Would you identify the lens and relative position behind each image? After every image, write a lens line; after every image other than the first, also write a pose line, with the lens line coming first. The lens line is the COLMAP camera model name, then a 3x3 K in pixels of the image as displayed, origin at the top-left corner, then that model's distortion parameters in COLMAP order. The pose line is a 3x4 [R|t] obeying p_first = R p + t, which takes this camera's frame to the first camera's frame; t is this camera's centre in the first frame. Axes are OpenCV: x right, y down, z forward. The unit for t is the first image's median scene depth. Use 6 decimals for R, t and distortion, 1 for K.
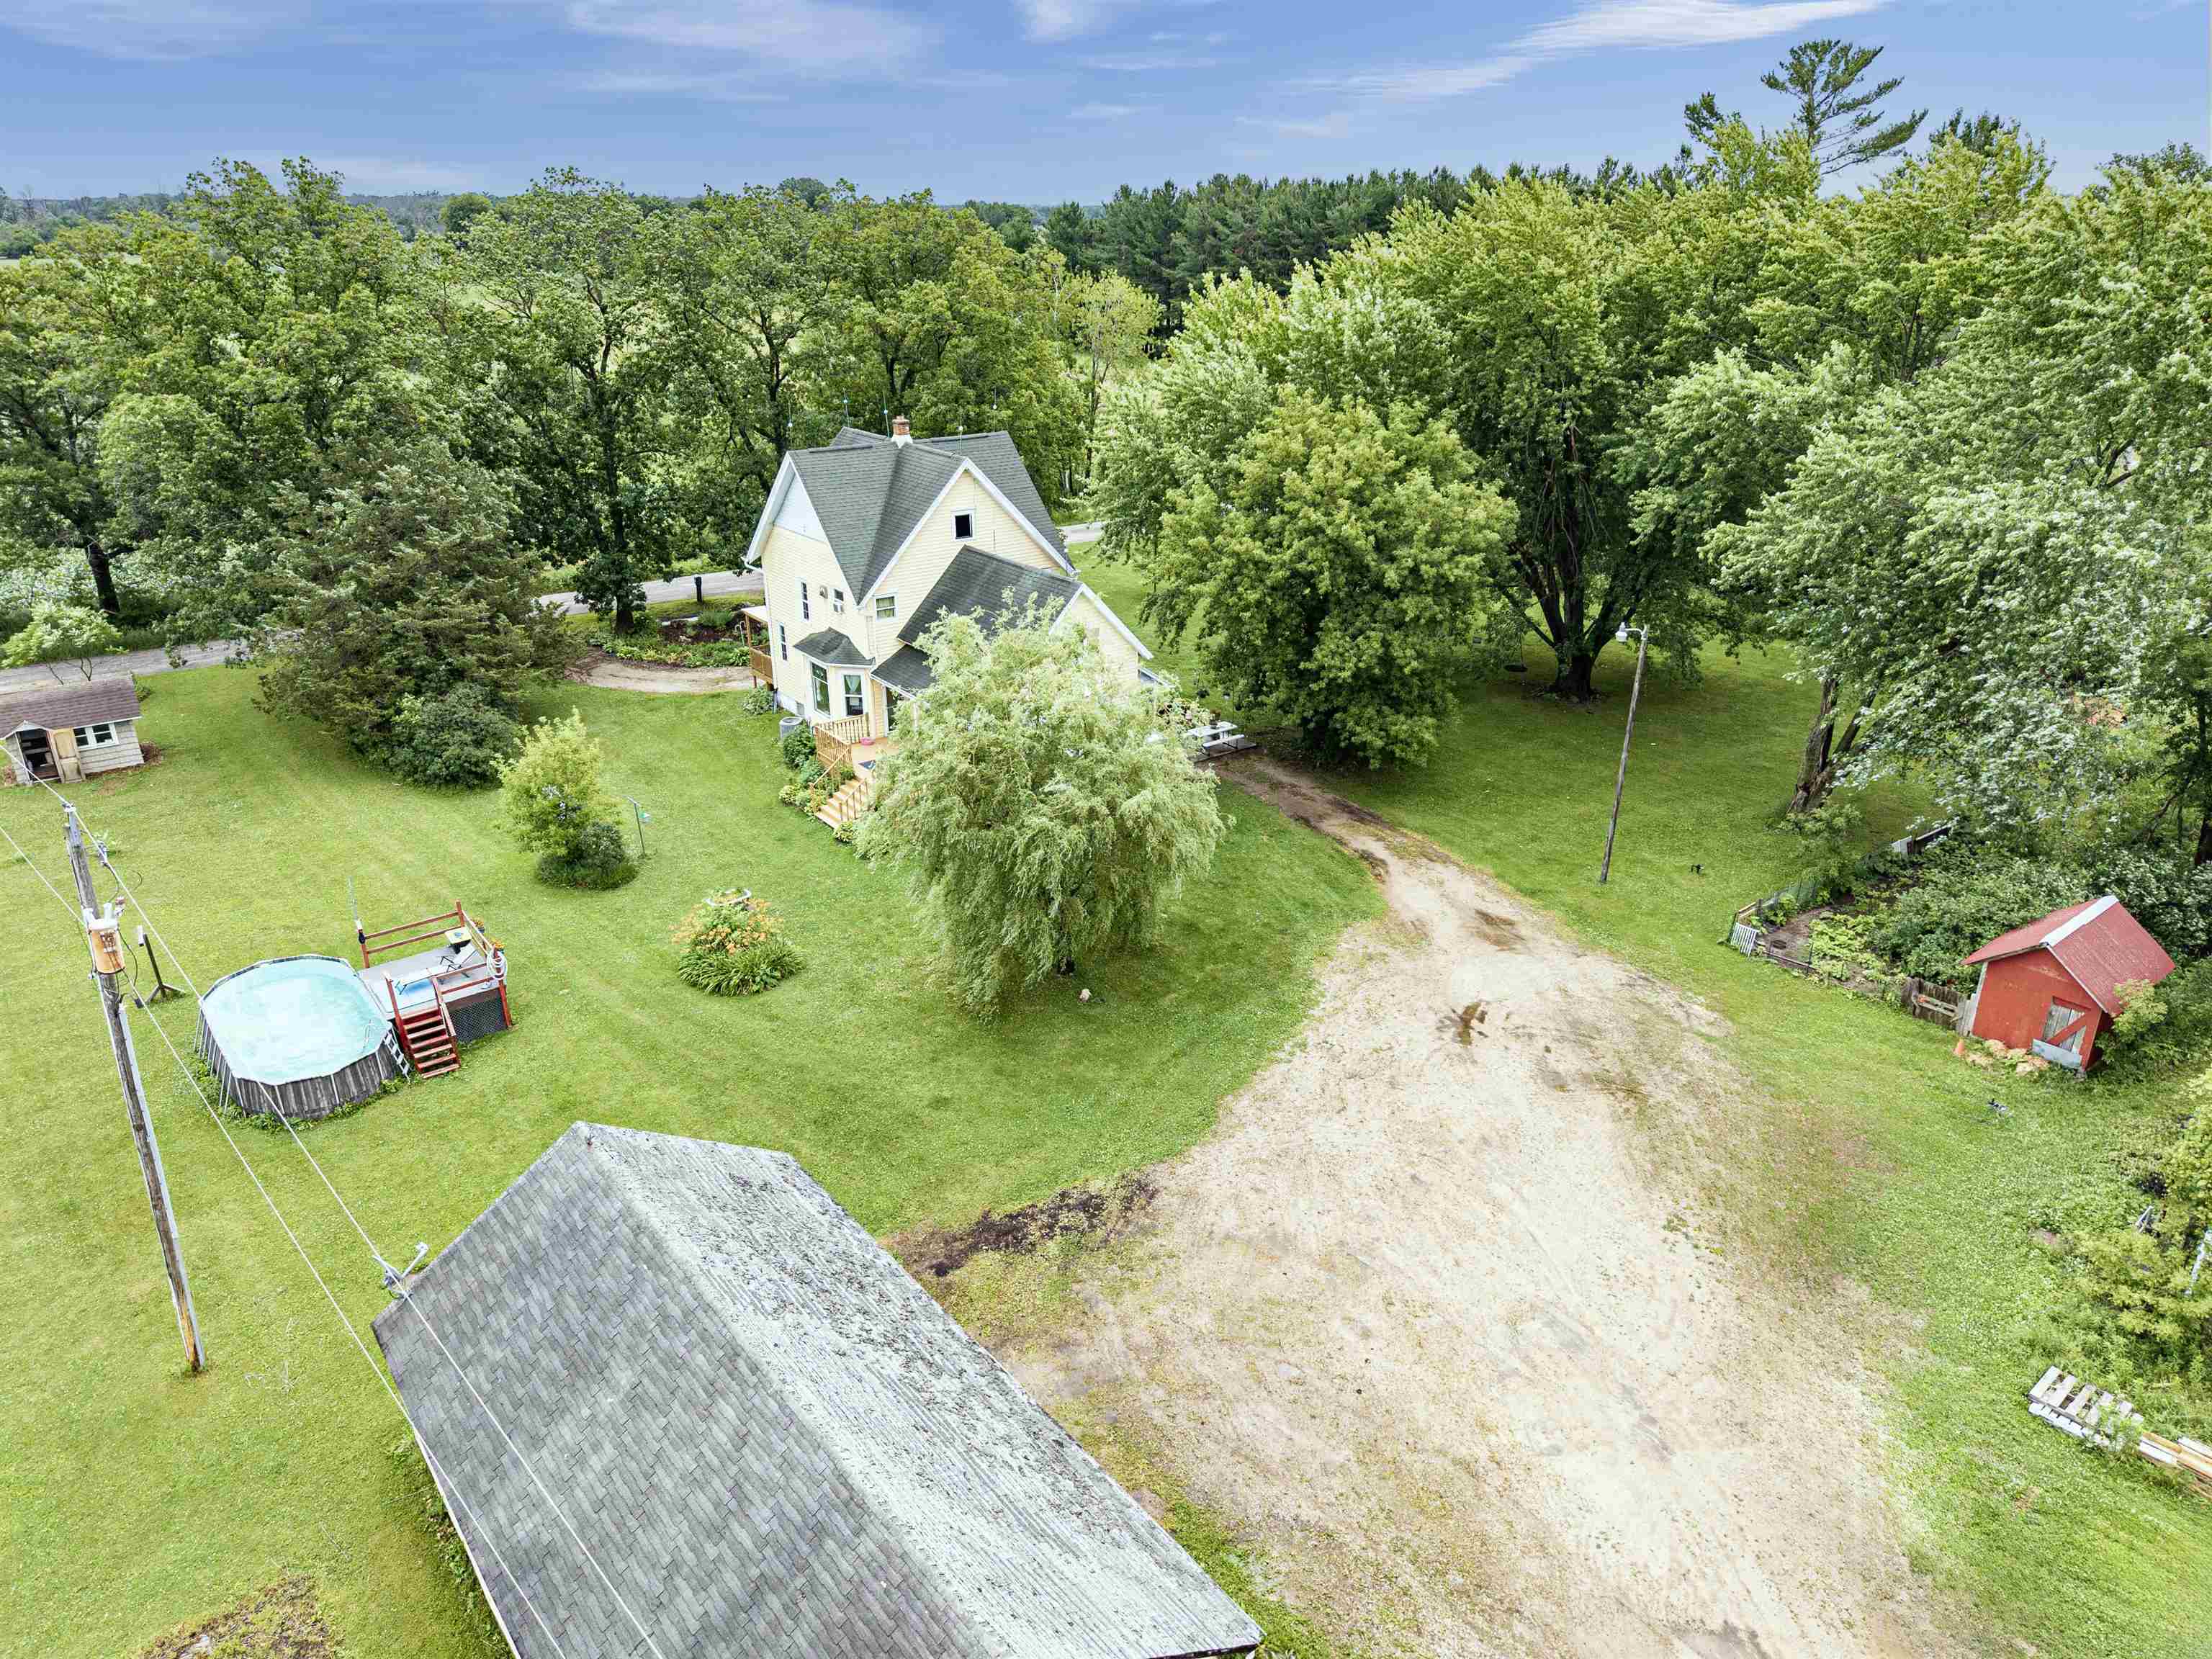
lens RADIAL K [[1475.0, 0, 1101.0], [0, 1475.0, 837.2], [0, 0, 1]] dist [0.036212, -0.034181]
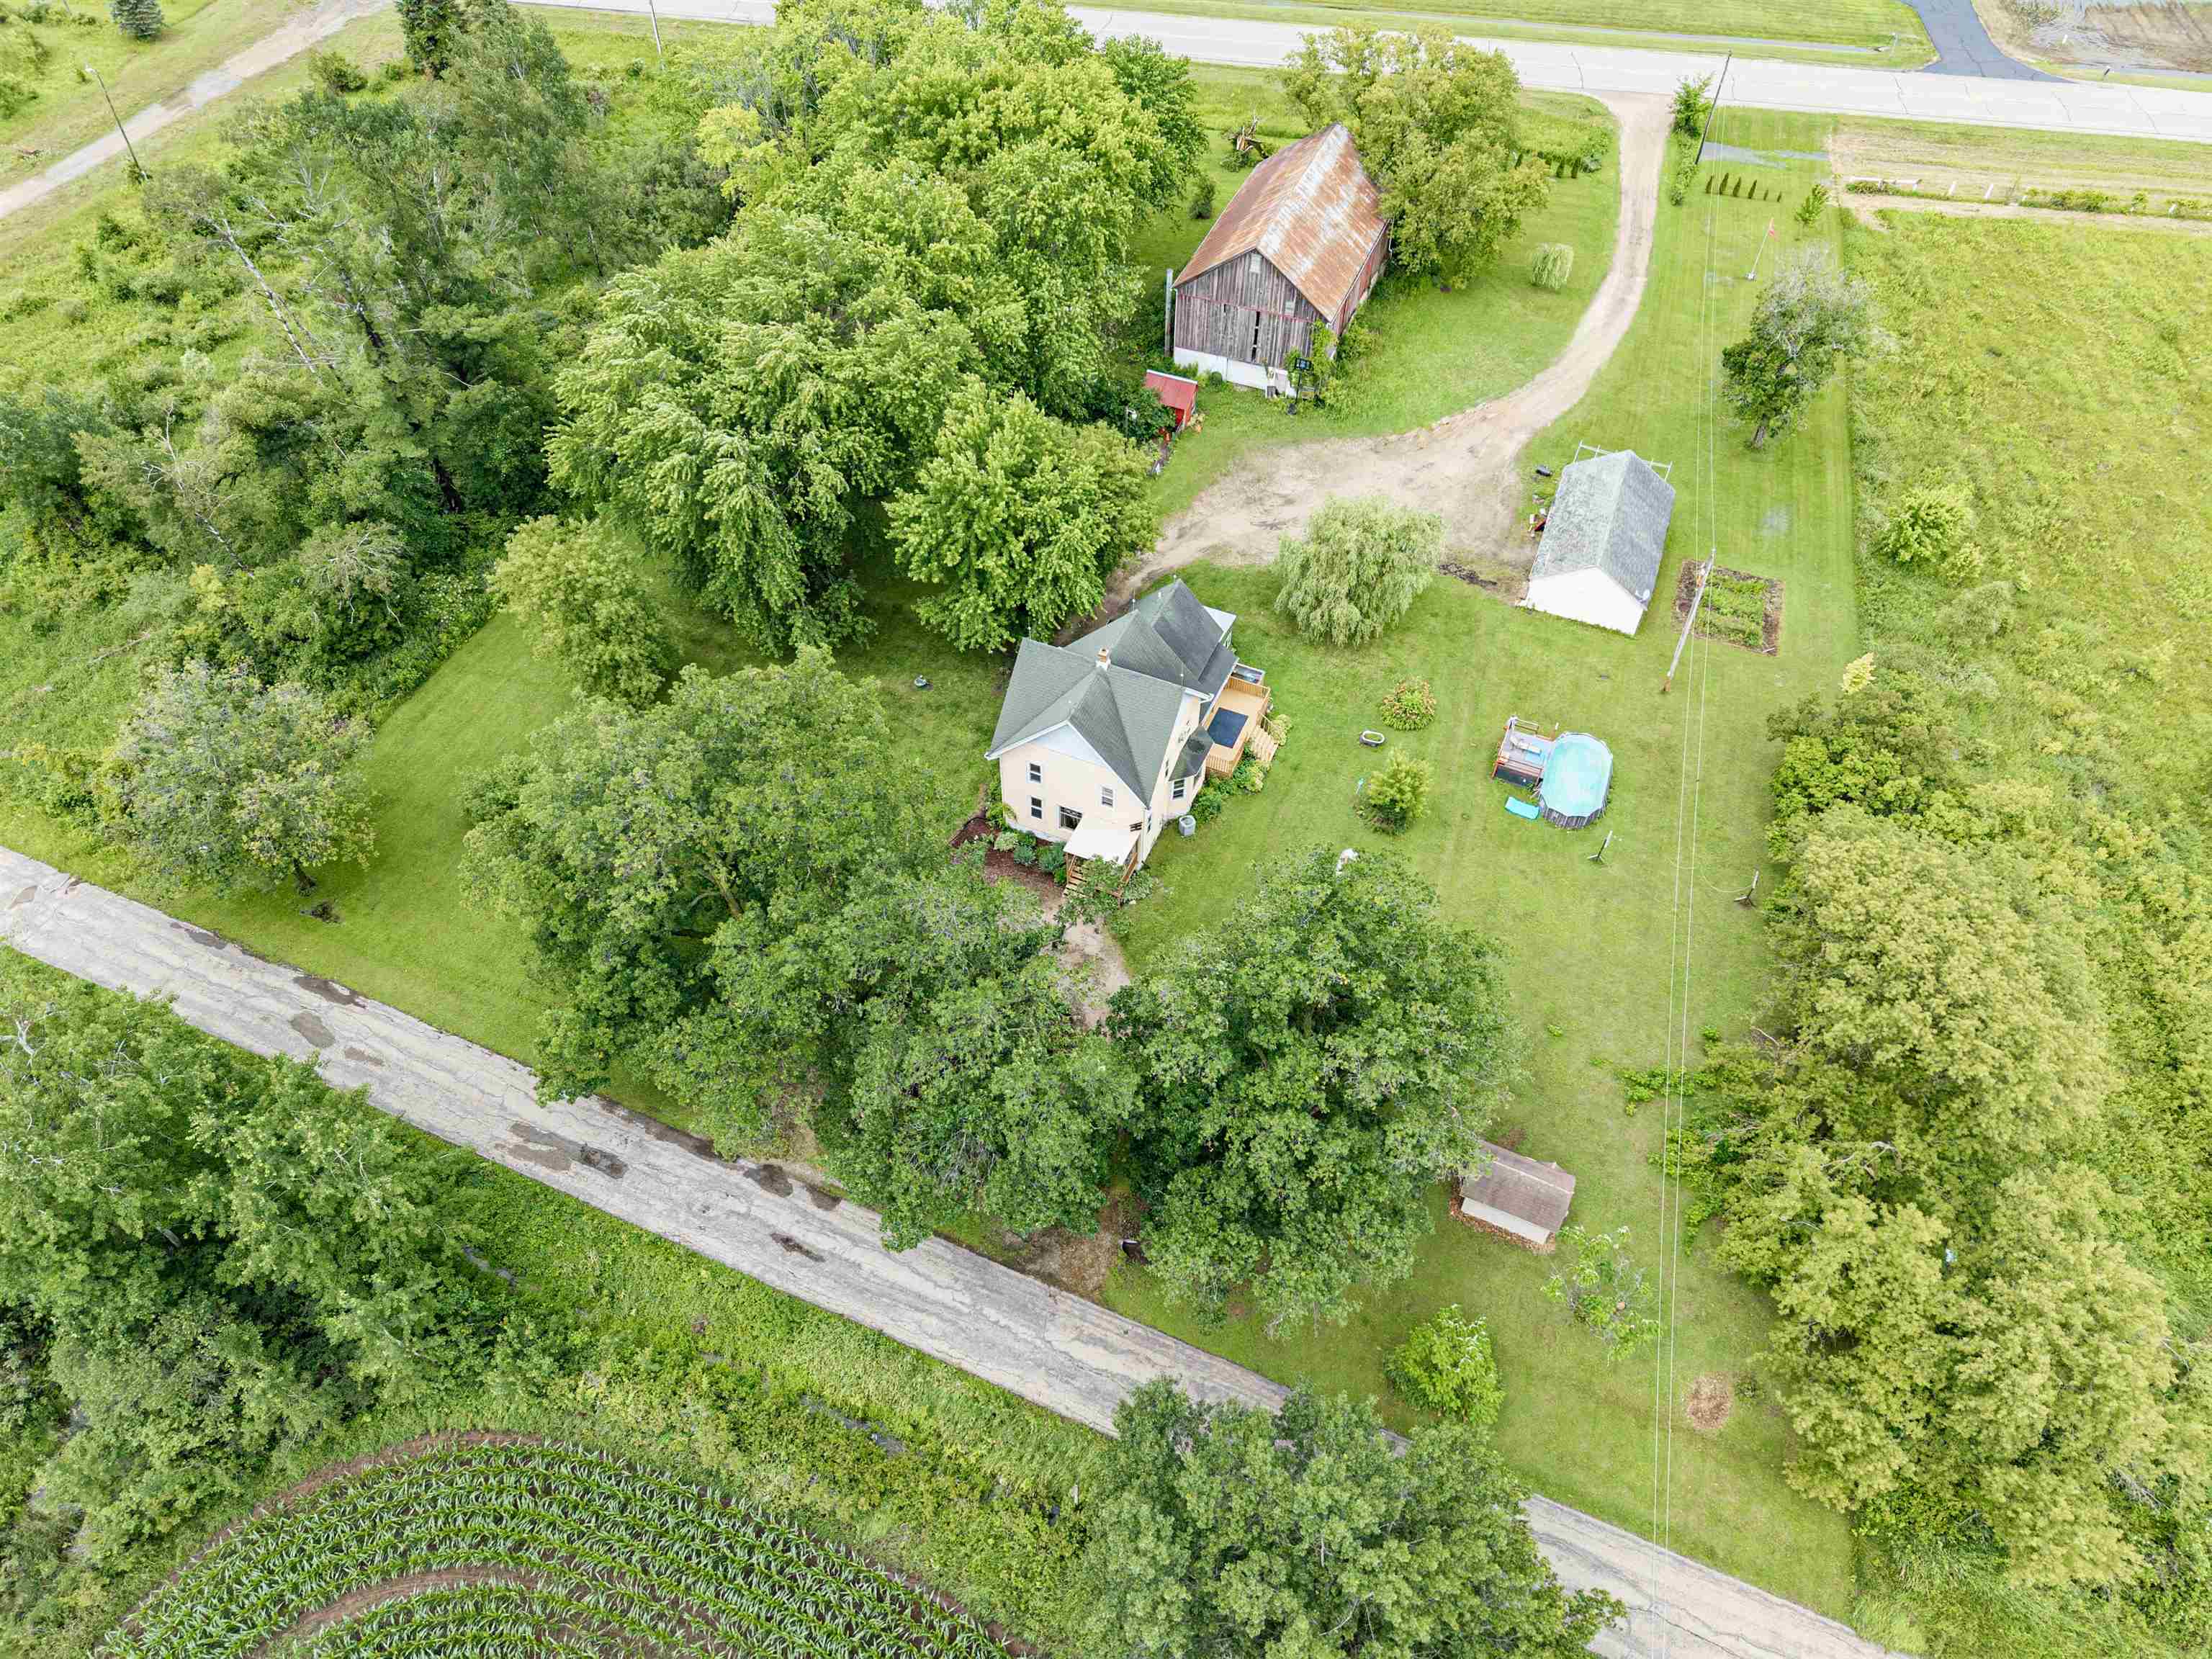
lens RADIAL K [[1475.0, 0, 1108.4], [0, 1475.0, 827.6], [0, 0, 1]] dist [0.036212, -0.034181]
pose [[-0.505258, -0.660736, 0.555106, -1.431638], [0.322355, 0.452182, 0.831636, -1.916221], [-0.800501, 0.599132, -0.015477, 1.572064]]
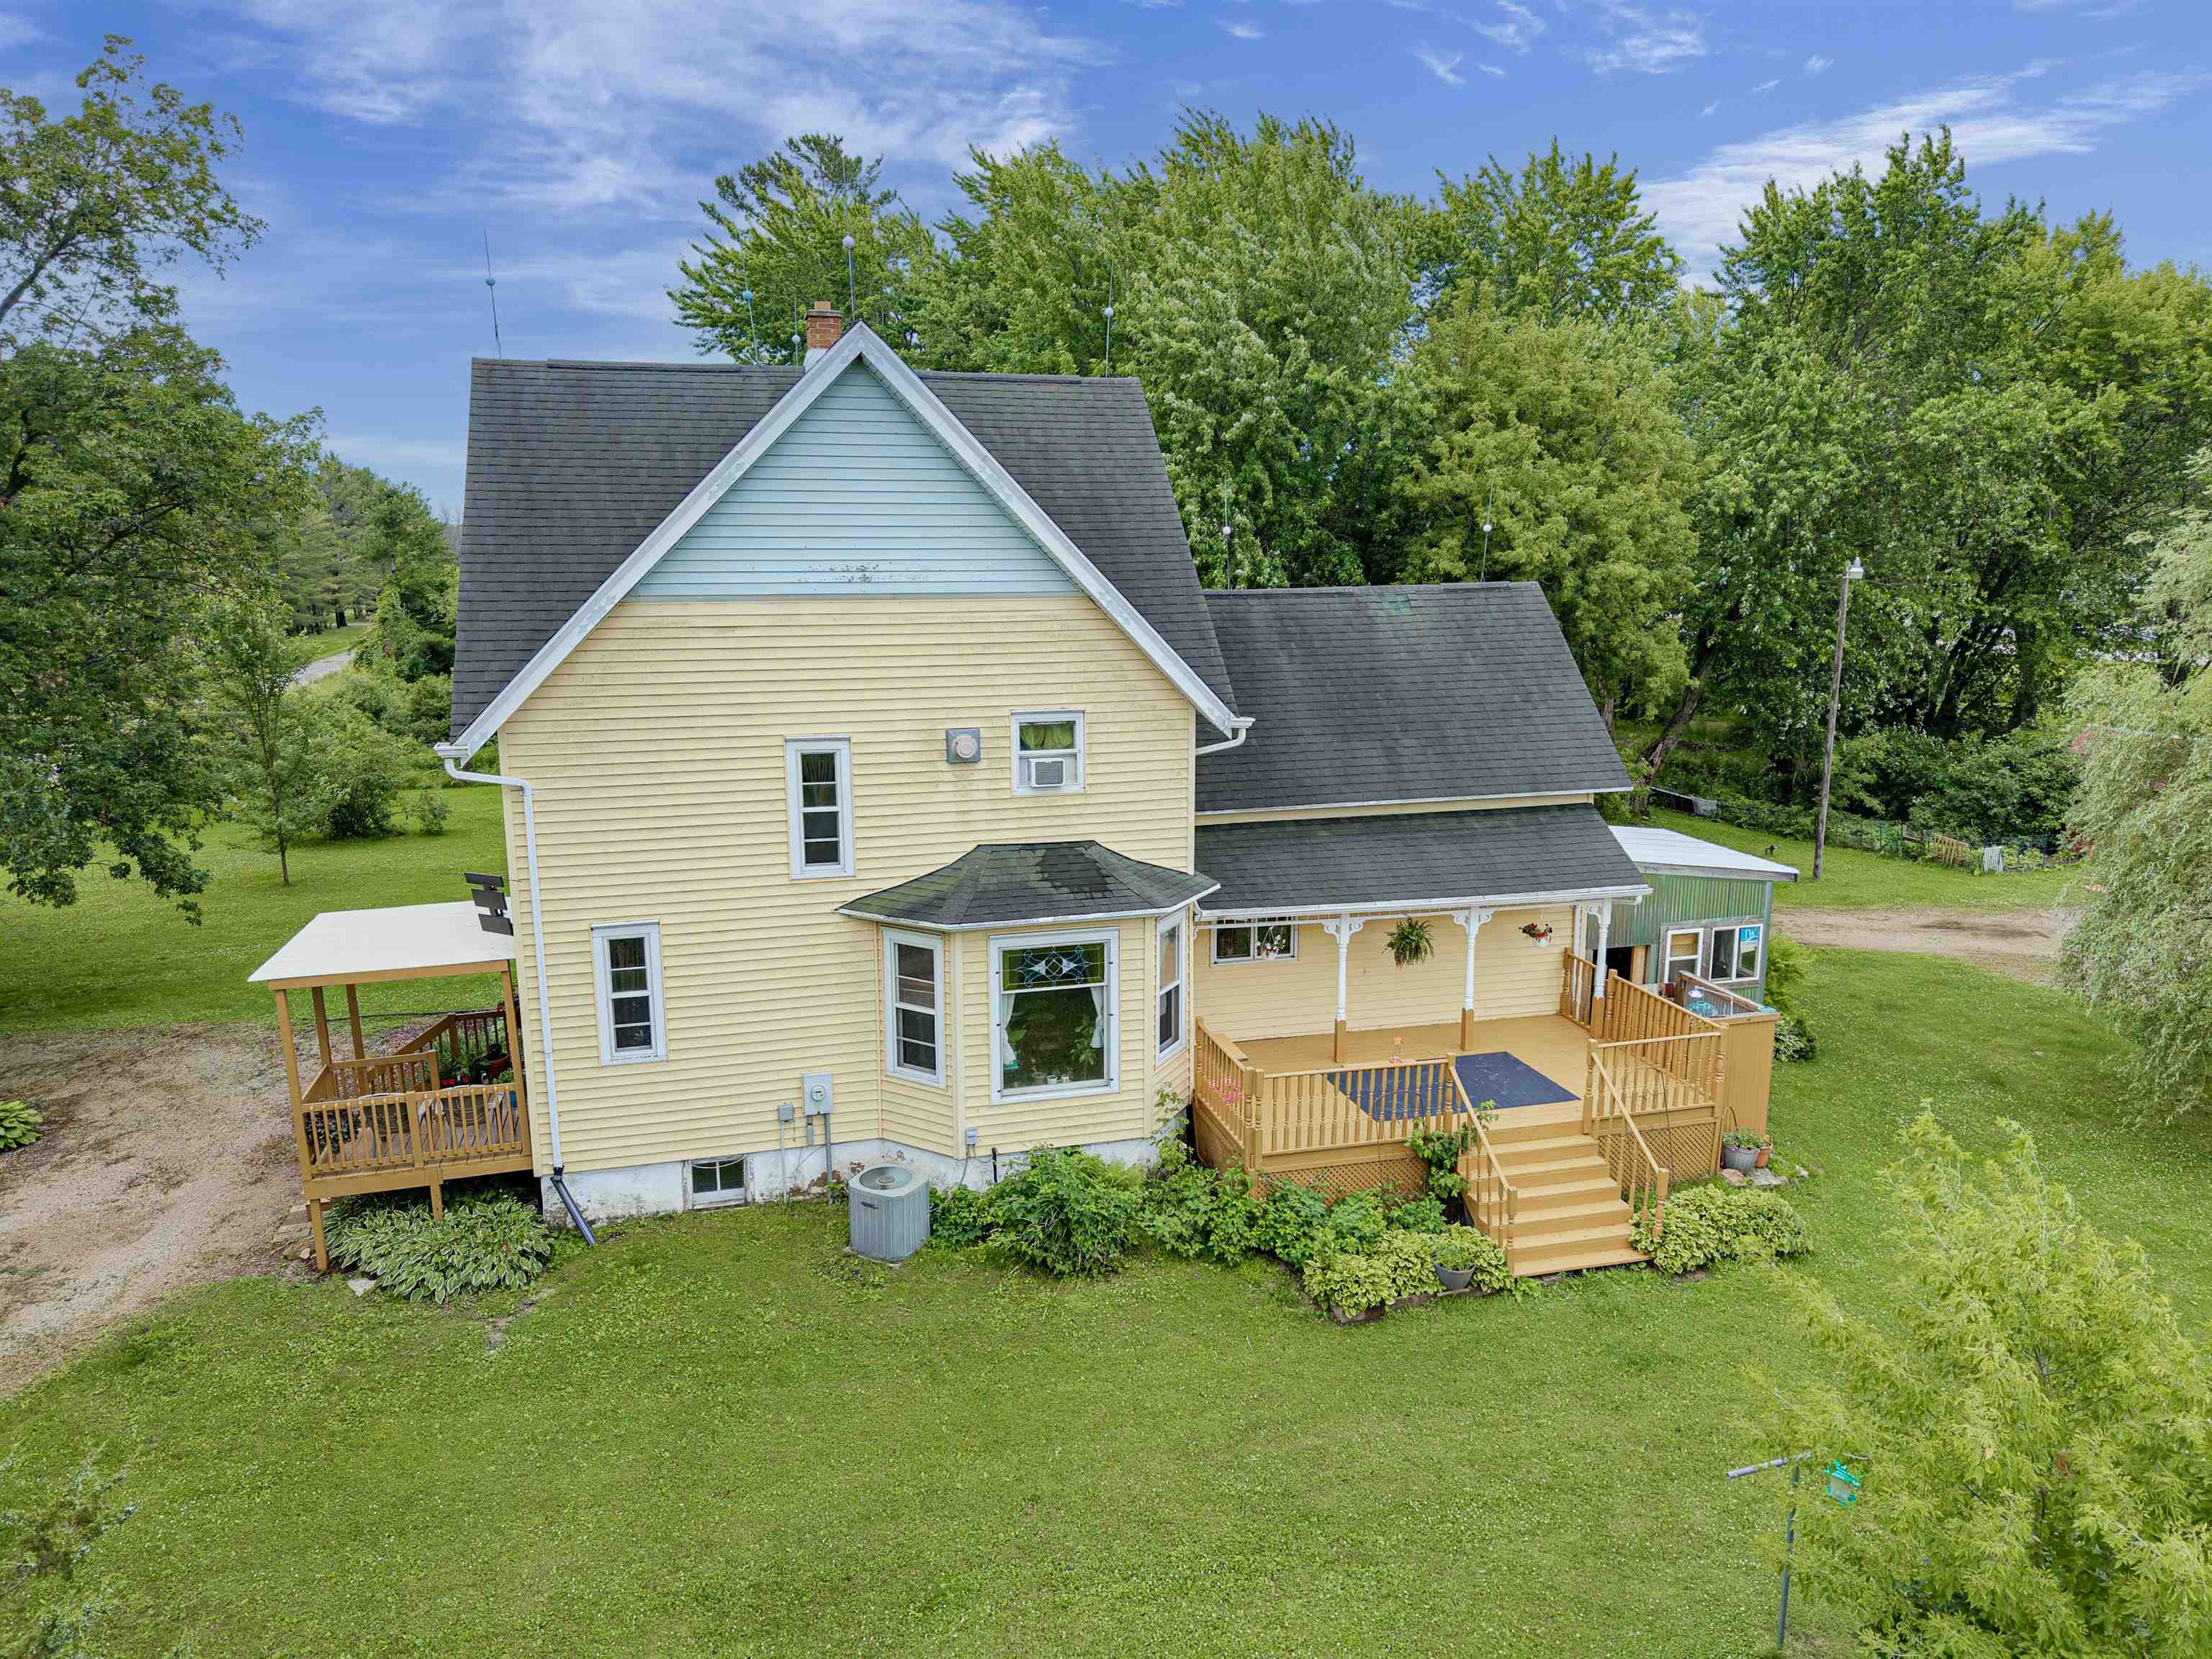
lens RADIAL K [[1475.0, 0, 1109.6], [0, 1475.0, 823.1], [0, 0, 1]] dist [0.036212, -0.034181]
pose [[0.357696, -0.175388, 0.917220, -0.676809], [0.367971, 0.929209, 0.034180, -0.206053], [-0.858284, 0.325285, 0.396912, 1.167529]]
